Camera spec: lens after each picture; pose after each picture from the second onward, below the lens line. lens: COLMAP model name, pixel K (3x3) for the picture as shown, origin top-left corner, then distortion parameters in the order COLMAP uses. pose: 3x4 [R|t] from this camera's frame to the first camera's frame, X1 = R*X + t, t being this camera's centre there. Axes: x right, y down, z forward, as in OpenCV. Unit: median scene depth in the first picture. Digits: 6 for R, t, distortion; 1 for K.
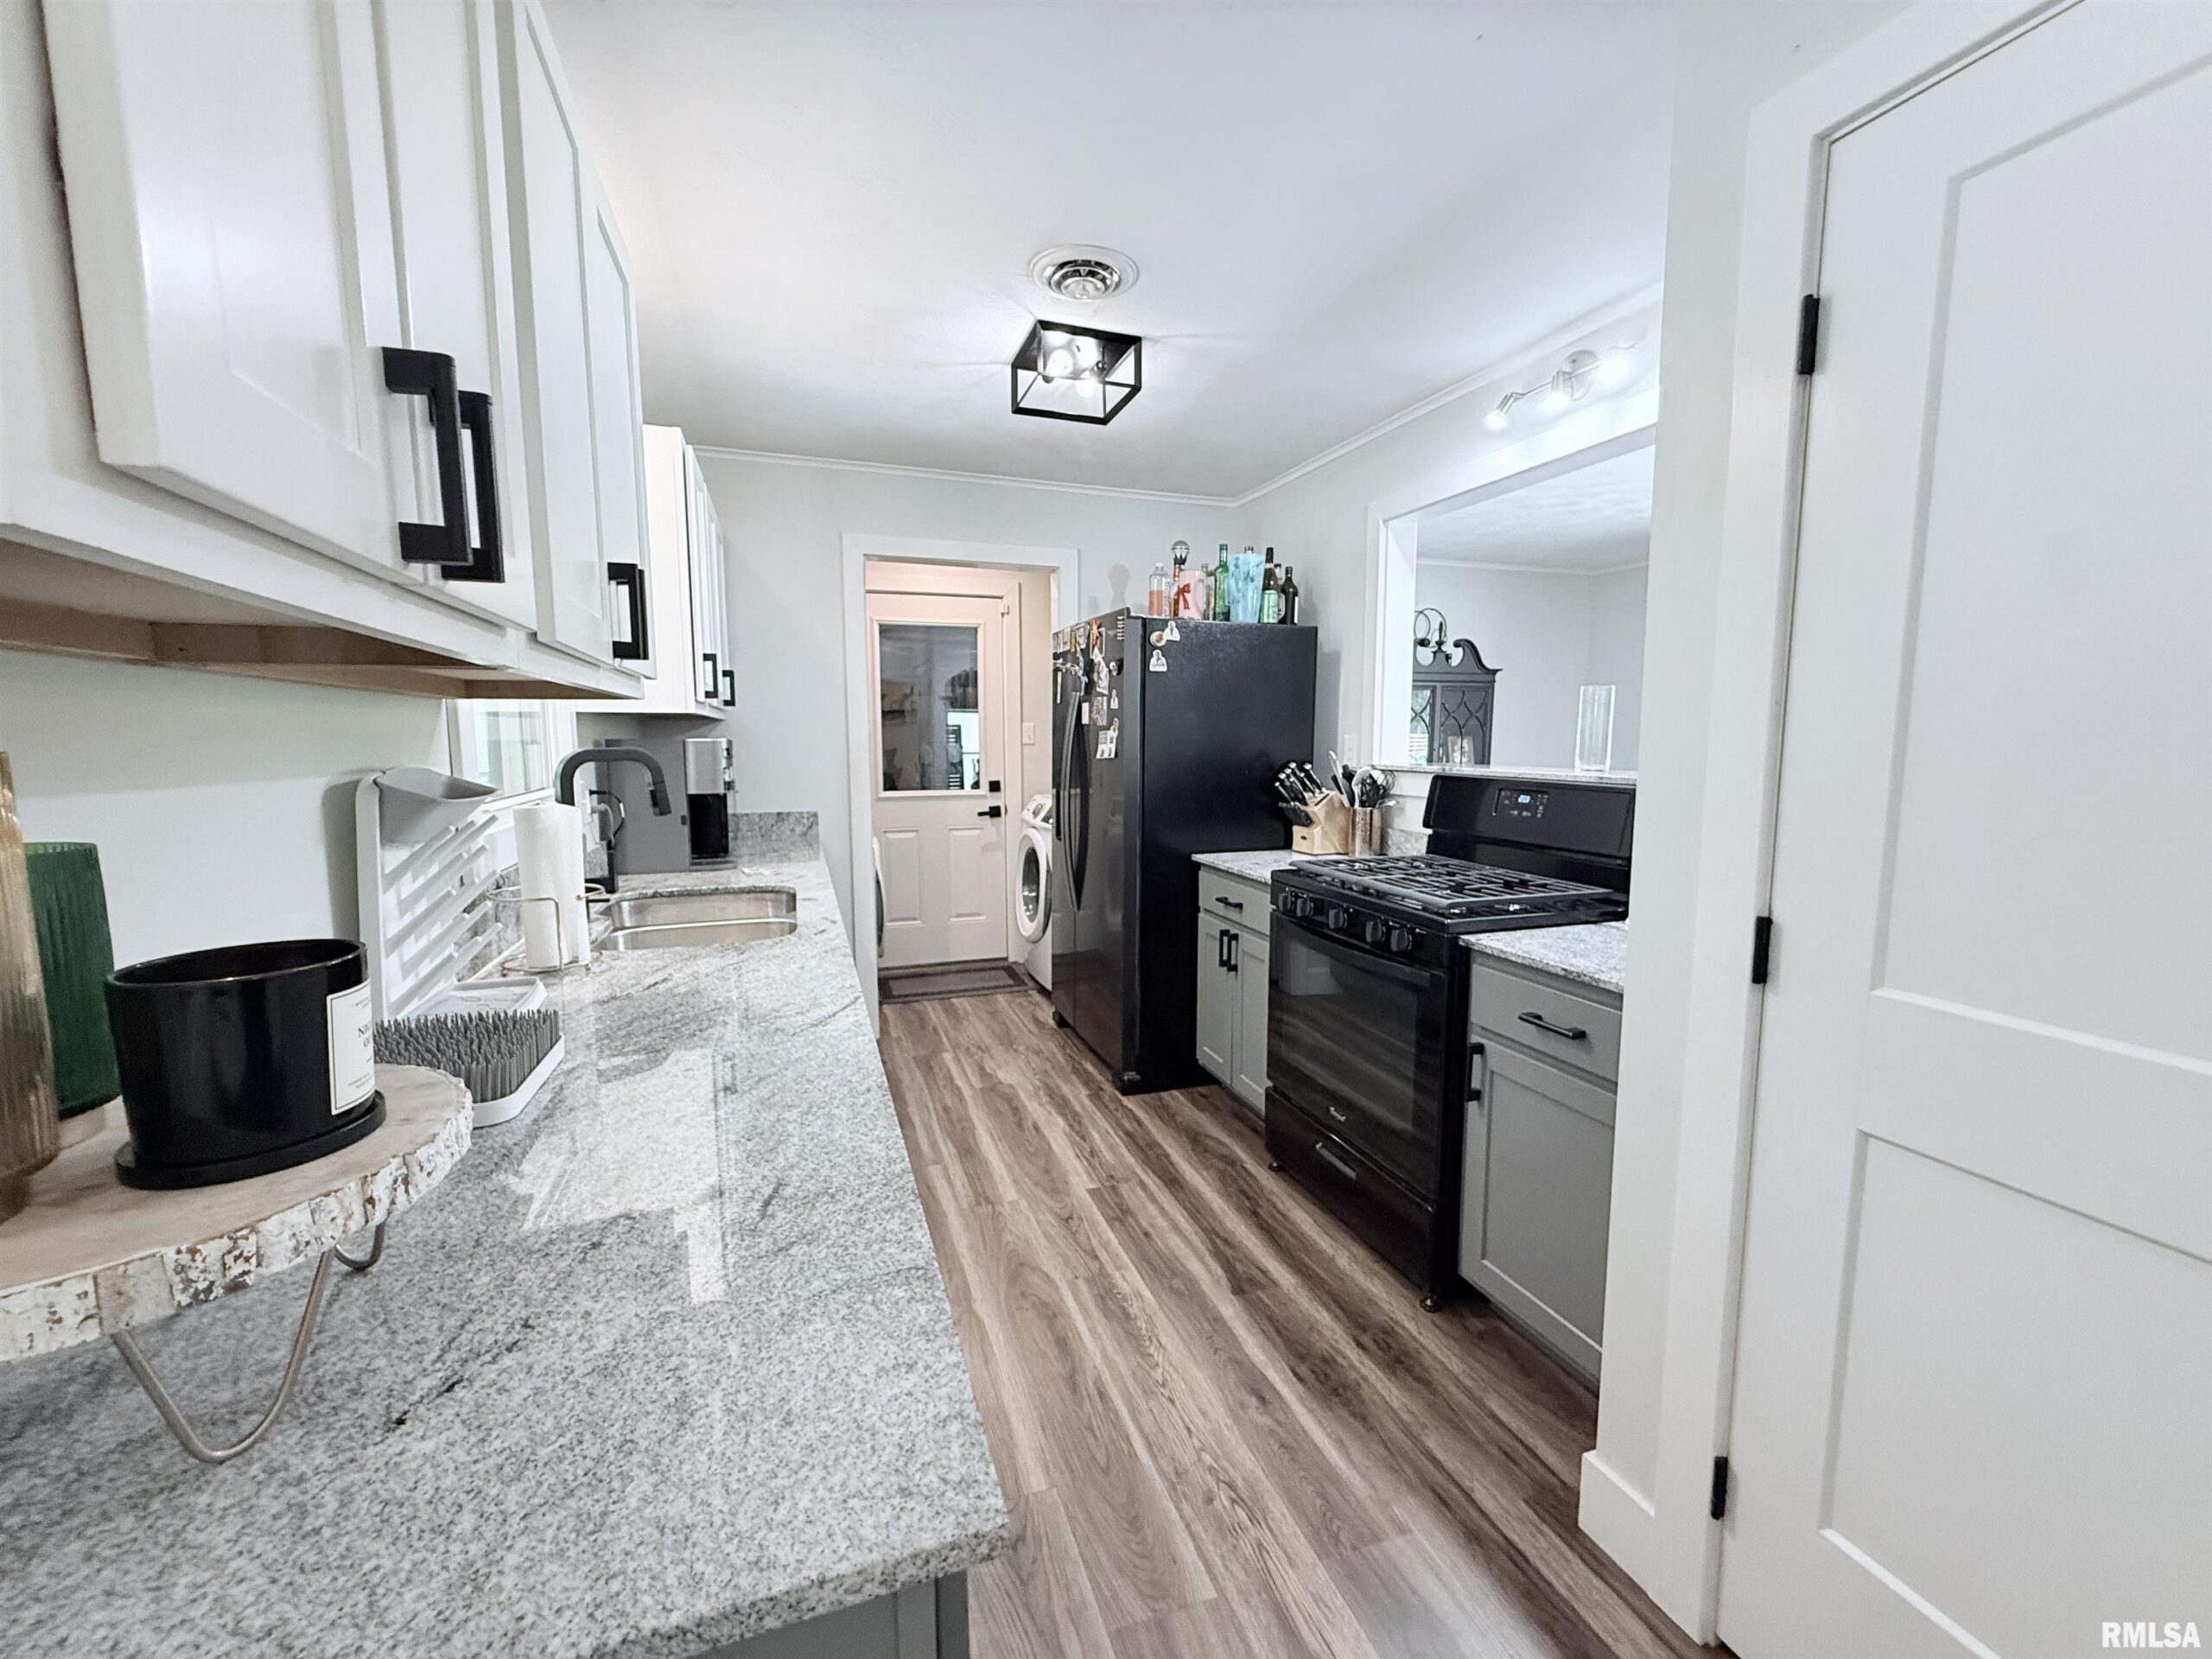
lens RADIAL K [[890.6, 0, 1114.1], [0, 890.6, 840.3], [0, 0, 1]] dist [-0.002720, 0.000951]
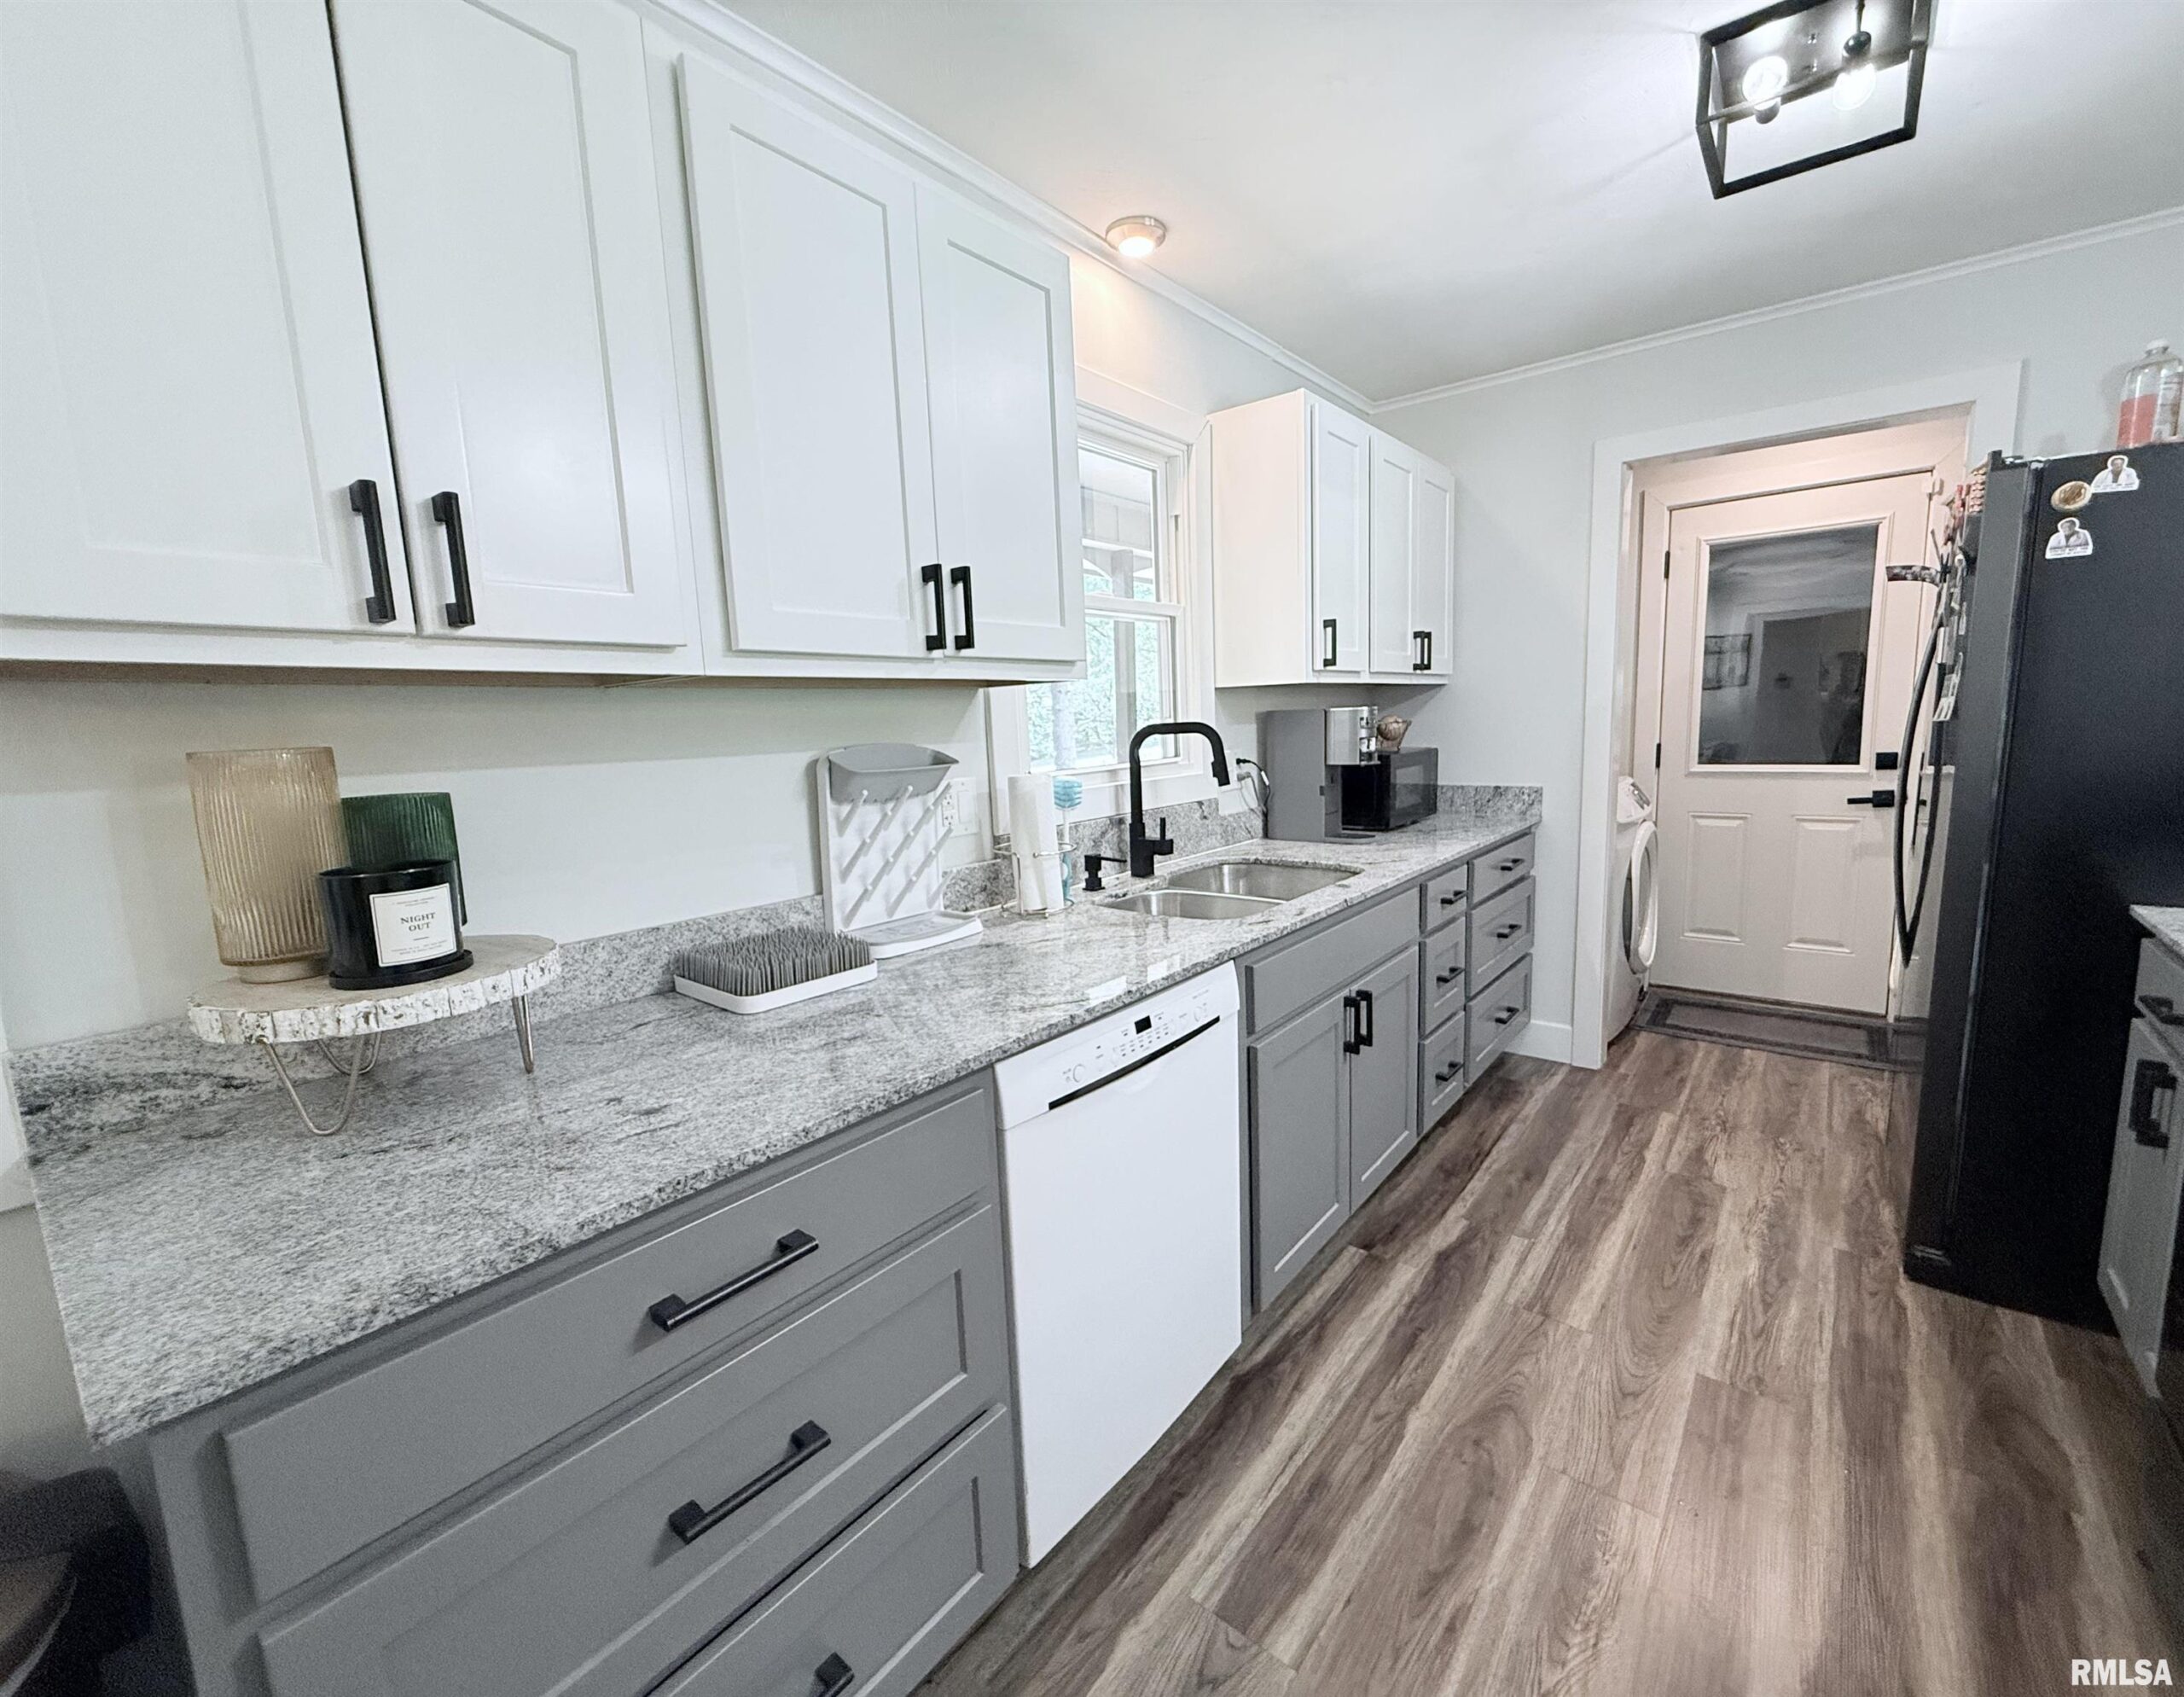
lens RADIAL K [[907.0, 0, 1097.6], [0, 907.0, 857.6], [0, 0, 1]] dist [-0.000608, 0.000107]
pose [[0.533977, 0.112332, -0.838004, 0.217225], [-0.063334, 0.993665, 0.092841, -0.023941], [0.843124, 0.003499, 0.537708, 0.213704]]
